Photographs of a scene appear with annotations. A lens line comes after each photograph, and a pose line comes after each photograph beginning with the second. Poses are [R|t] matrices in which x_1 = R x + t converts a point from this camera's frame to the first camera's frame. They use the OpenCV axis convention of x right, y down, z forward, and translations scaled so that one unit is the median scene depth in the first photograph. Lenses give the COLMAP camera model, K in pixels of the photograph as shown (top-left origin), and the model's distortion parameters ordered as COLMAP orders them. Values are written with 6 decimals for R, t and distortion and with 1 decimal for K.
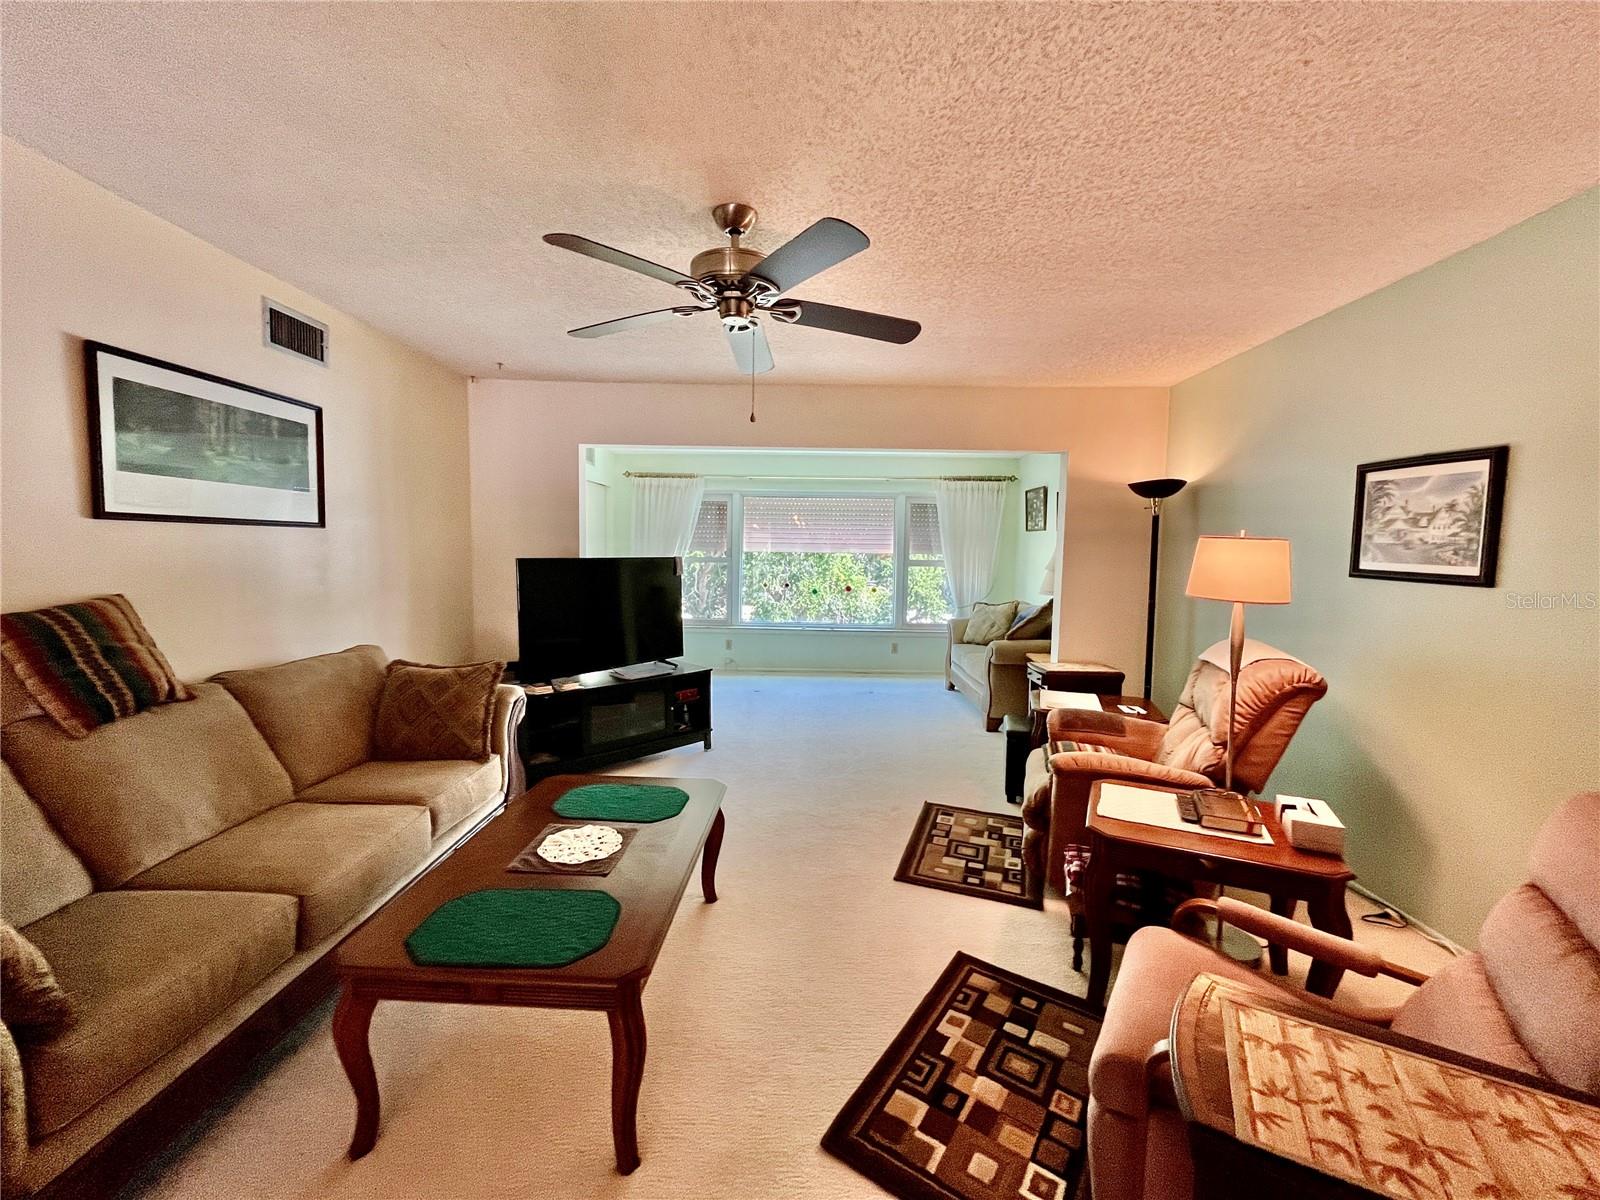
lens RADIAL K [[646.7, 0, 797.4], [0, 646.7, 597.7], [0, 0, 1]] dist [-0.001467, -0.001220]
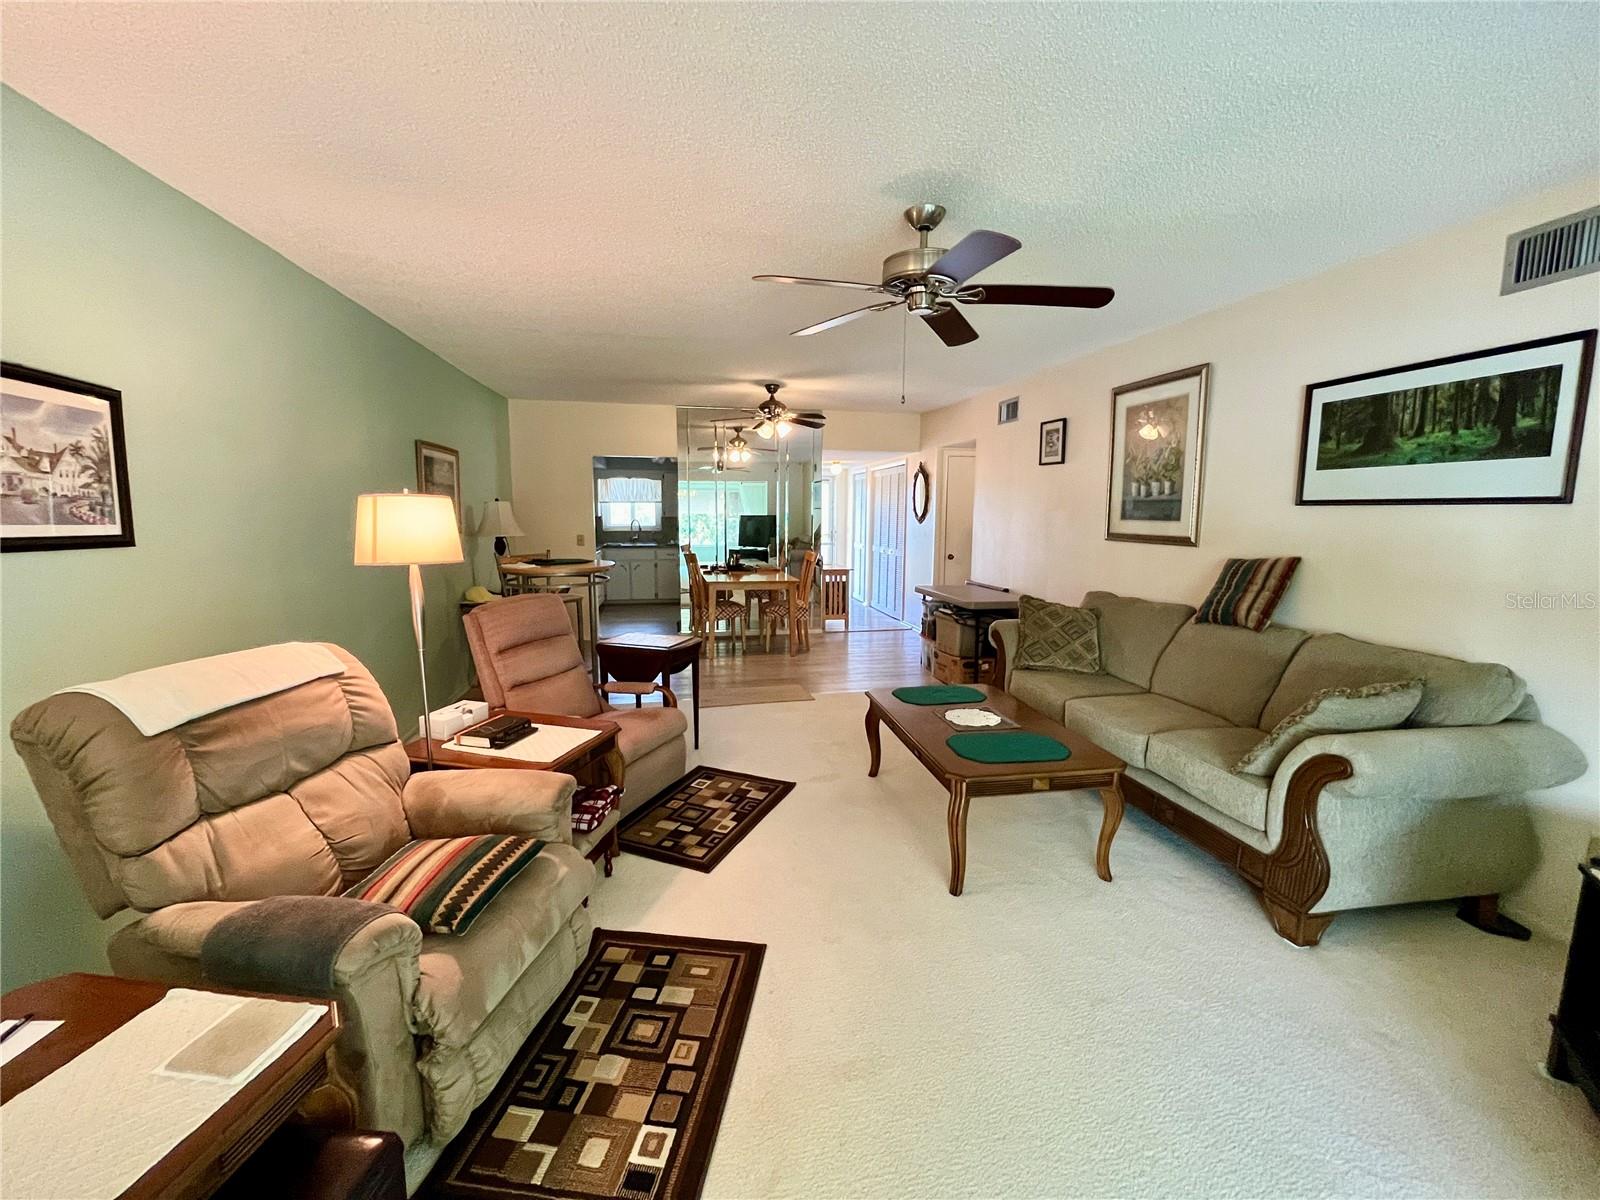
lens RADIAL K [[646.7, 0, 797.4], [0, 646.7, 597.7], [0, 0, 1]] dist [-0.001467, -0.001220]
pose [[-0.978179, 0.007761, -0.207619, 0.275561], [-0.035587, 0.978275, 0.204234, -0.133971], [0.204694, 0.207166, -0.956652, 1.690857]]
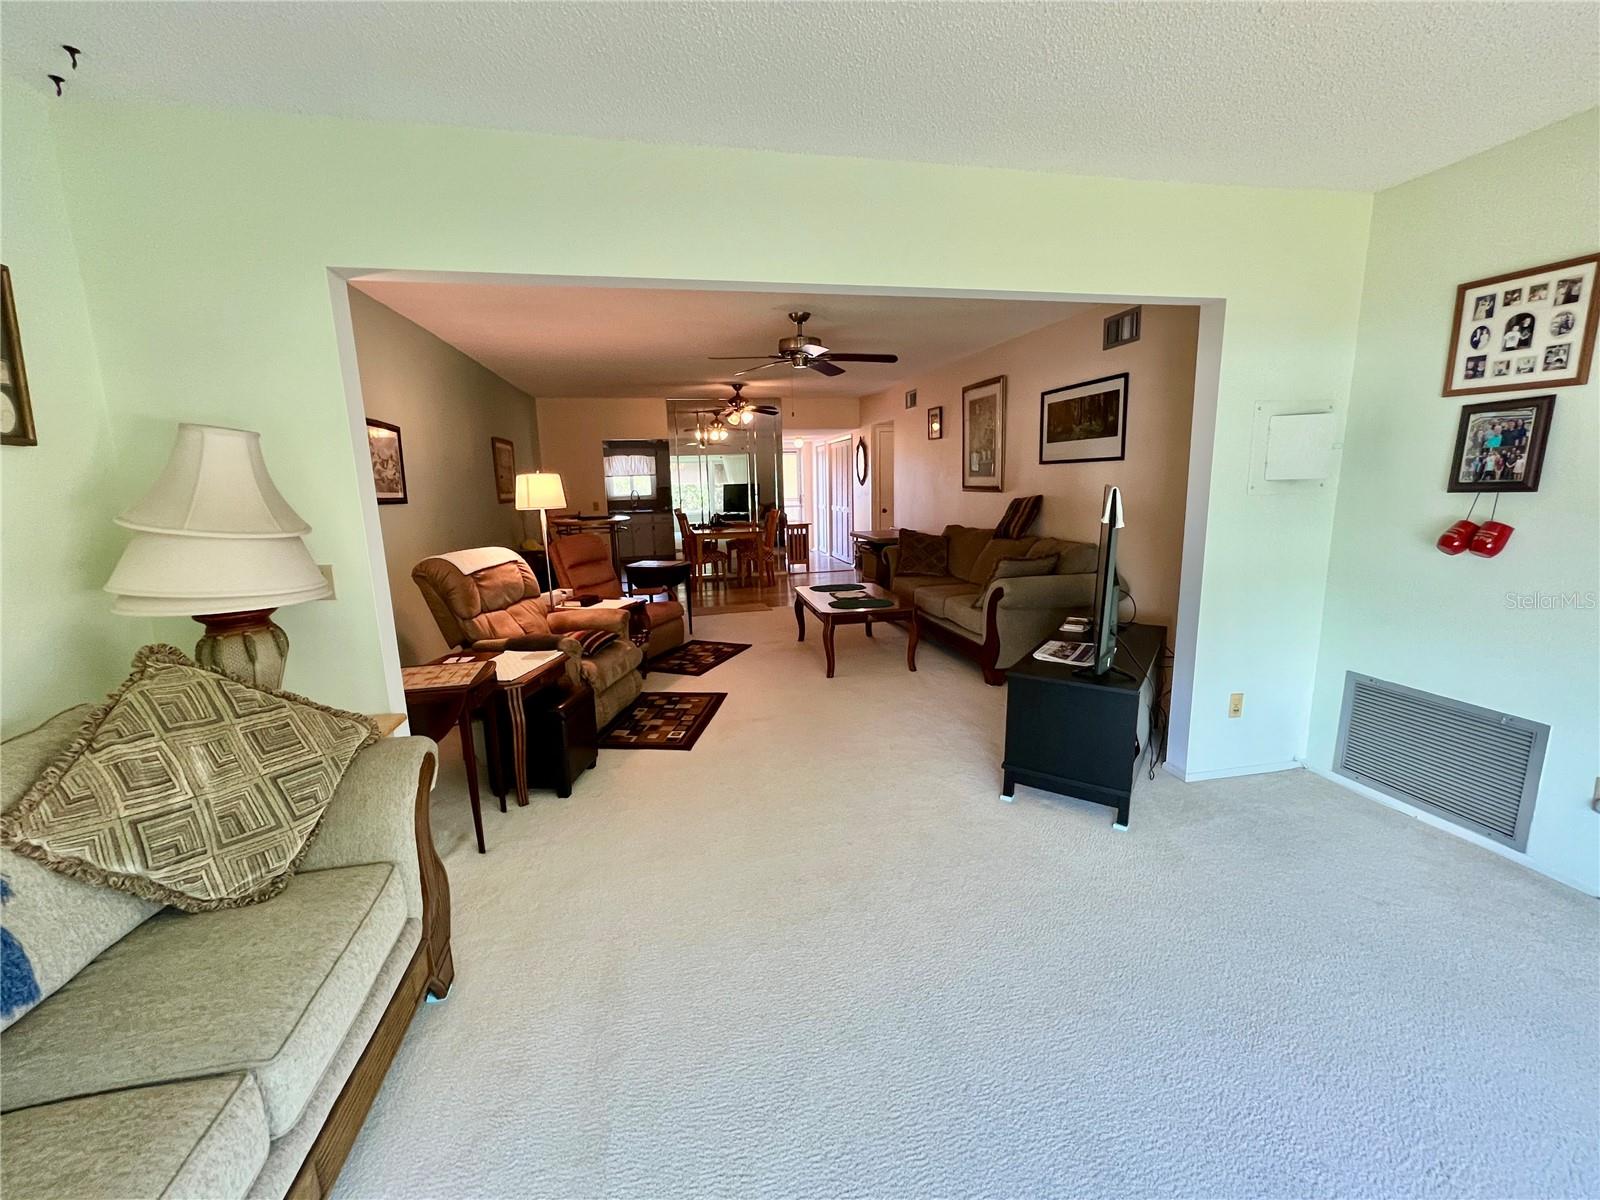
lens RADIAL K [[646.7, 0, 797.4], [0, 646.7, 597.7], [0, 0, 1]] dist [-0.001467, -0.001220]
pose [[-0.975188, 0.049418, -0.215791, 0.315893], [-0.006140, 0.968354, 0.249506, -0.182662], [0.221292, 0.244640, -0.944024, 2.498642]]
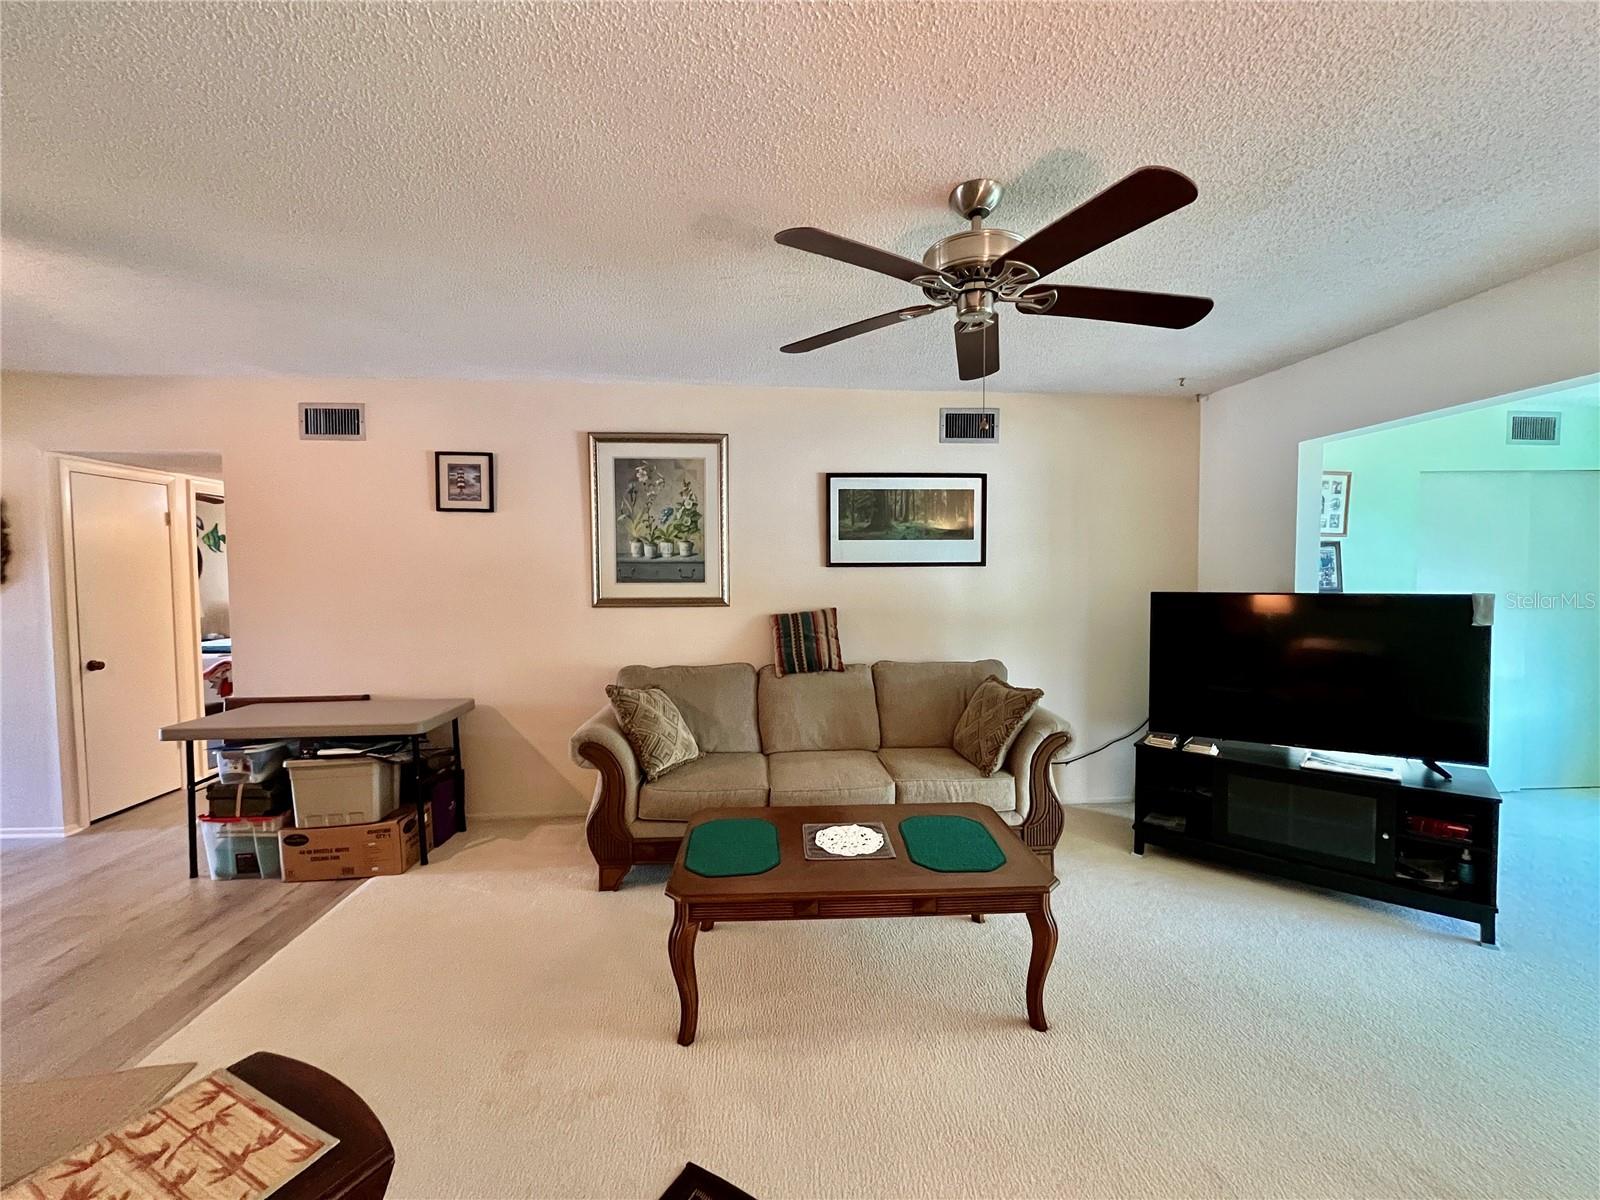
lens RADIAL K [[646.7, 0, 797.4], [0, 646.7, 597.7], [0, 0, 1]] dist [-0.001467, -0.001220]
pose [[0.078715, 0.028300, -0.996495, 0.591012], [-0.069242, 0.997338, 0.022854, -0.053571], [0.994490, 0.067200, 0.080464, 0.579105]]
